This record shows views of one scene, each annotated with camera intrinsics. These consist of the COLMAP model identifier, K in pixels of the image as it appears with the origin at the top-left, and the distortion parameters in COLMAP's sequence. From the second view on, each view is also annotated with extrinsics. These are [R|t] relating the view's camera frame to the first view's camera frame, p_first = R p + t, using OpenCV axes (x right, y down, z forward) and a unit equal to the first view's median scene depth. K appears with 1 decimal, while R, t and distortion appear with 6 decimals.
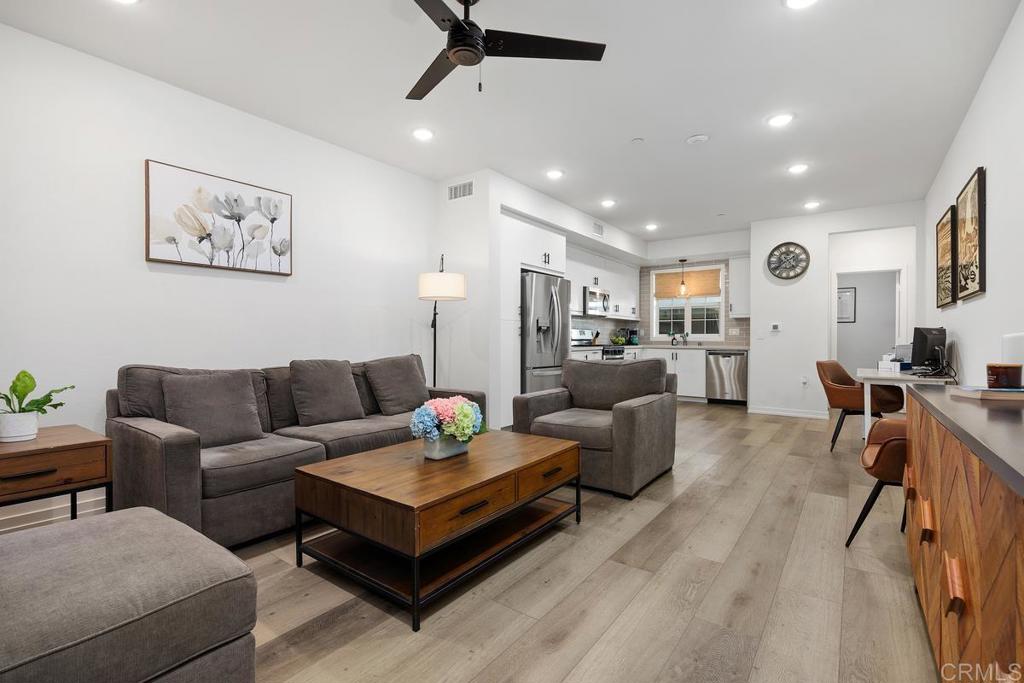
lens RADIAL K [[469.6, 0, 515.1], [0, 469.6, 338.1], [0, 0, 1]] dist [-0.001179, -0.000036]
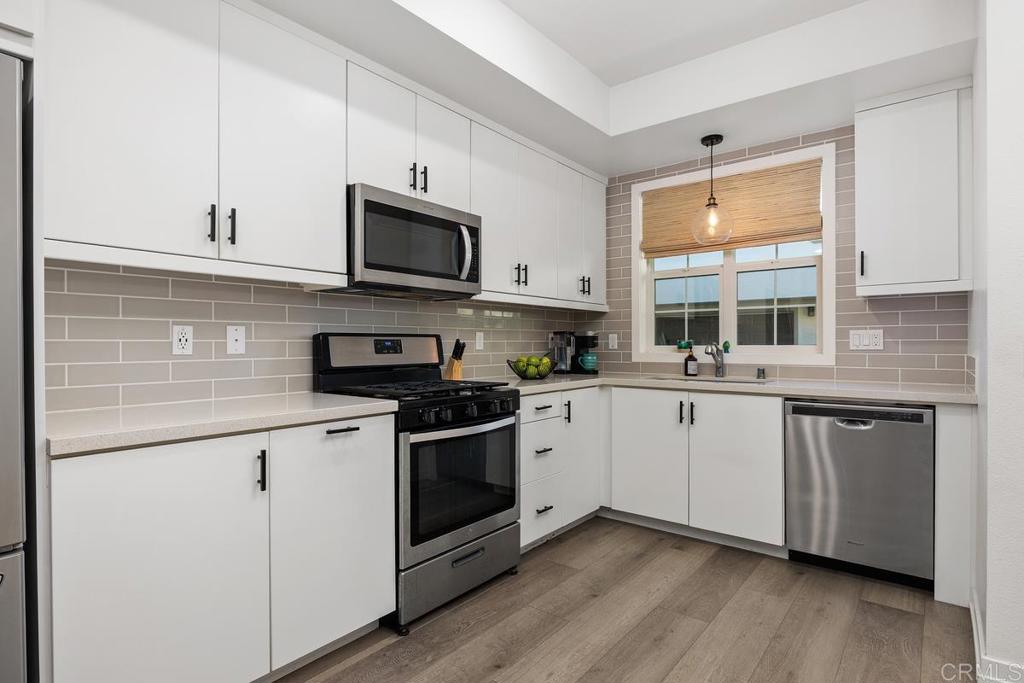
lens RADIAL K [[532.8, 0, 508.3], [0, 532.8, 345.7], [0, 0, 1]] dist [0.000773, 0.000149]
pose [[0.998825, -0.006336, -0.048046, 0.219679], [0.006515, 0.999972, 0.003579, -0.011406], [0.048022, -0.003888, 0.998839, 0.582728]]
